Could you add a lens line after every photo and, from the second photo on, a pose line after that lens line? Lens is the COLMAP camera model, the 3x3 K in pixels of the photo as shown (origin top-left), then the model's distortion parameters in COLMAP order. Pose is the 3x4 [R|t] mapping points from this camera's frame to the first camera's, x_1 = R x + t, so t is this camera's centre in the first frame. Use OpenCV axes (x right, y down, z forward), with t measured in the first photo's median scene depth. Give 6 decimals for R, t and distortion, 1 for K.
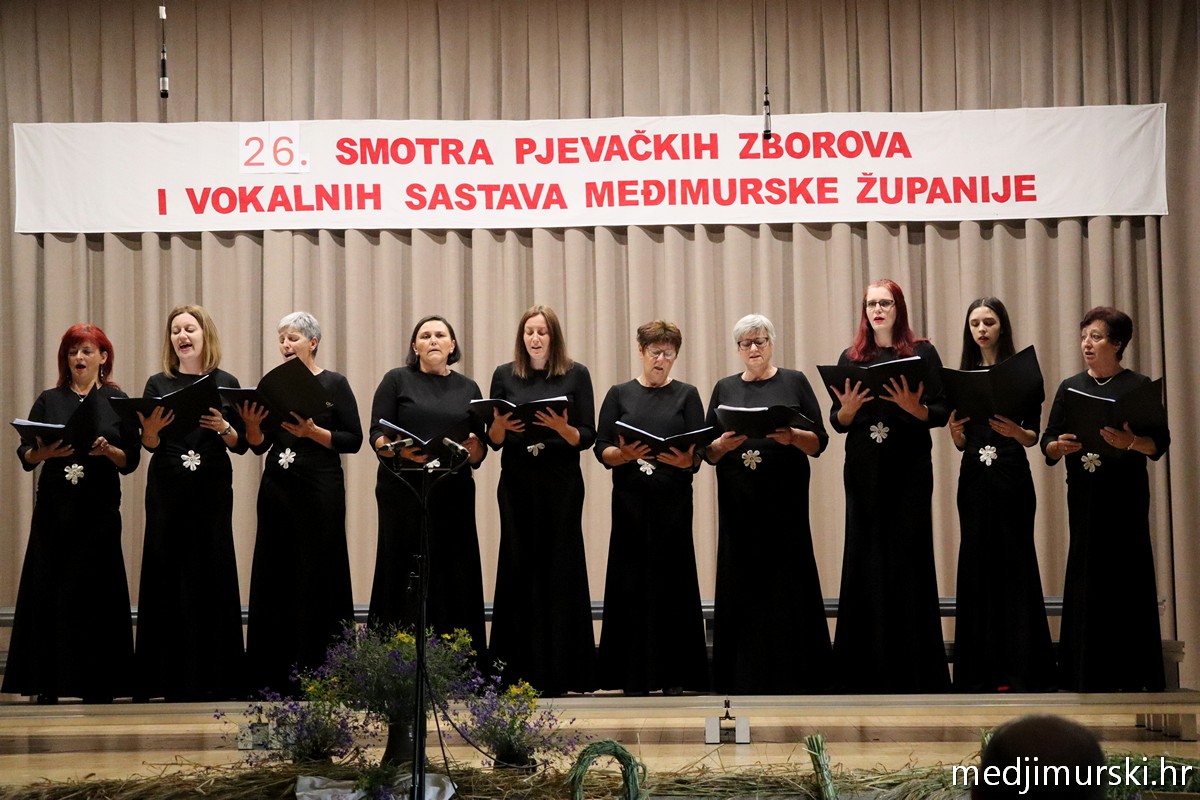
lens RADIAL K [[2922.9, 0, 600.0], [0, 2922.9, 400.0], [0, 0, 1]] dist [0.436543, -0.161585]
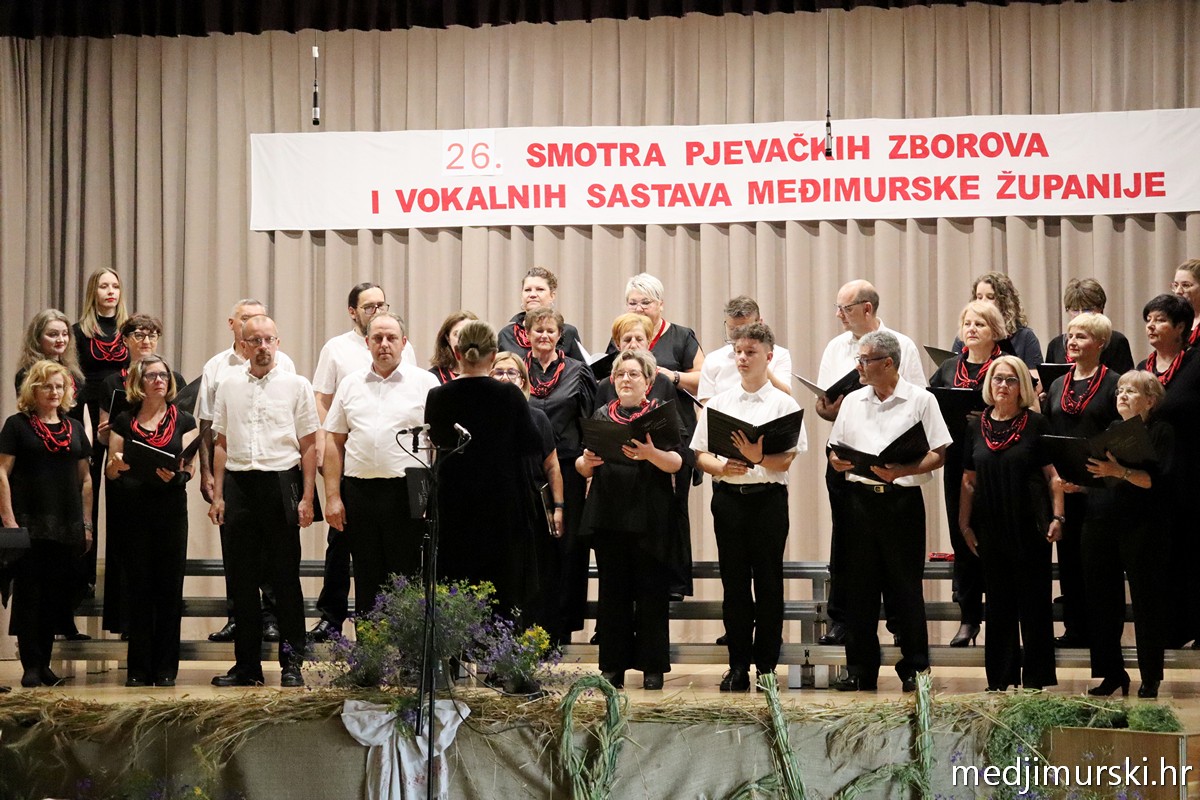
lens RADIAL K [[2922.9, 0, 600.0], [0, 2922.9, 400.0], [0, 0, 1]] dist [0.436543, -0.161585]
pose [[0.990986, 0.005377, -0.133855, 0.087881], [-0.003545, 0.999897, 0.013921, -0.007367], [0.133916, -0.013321, 0.990903, -0.100813]]
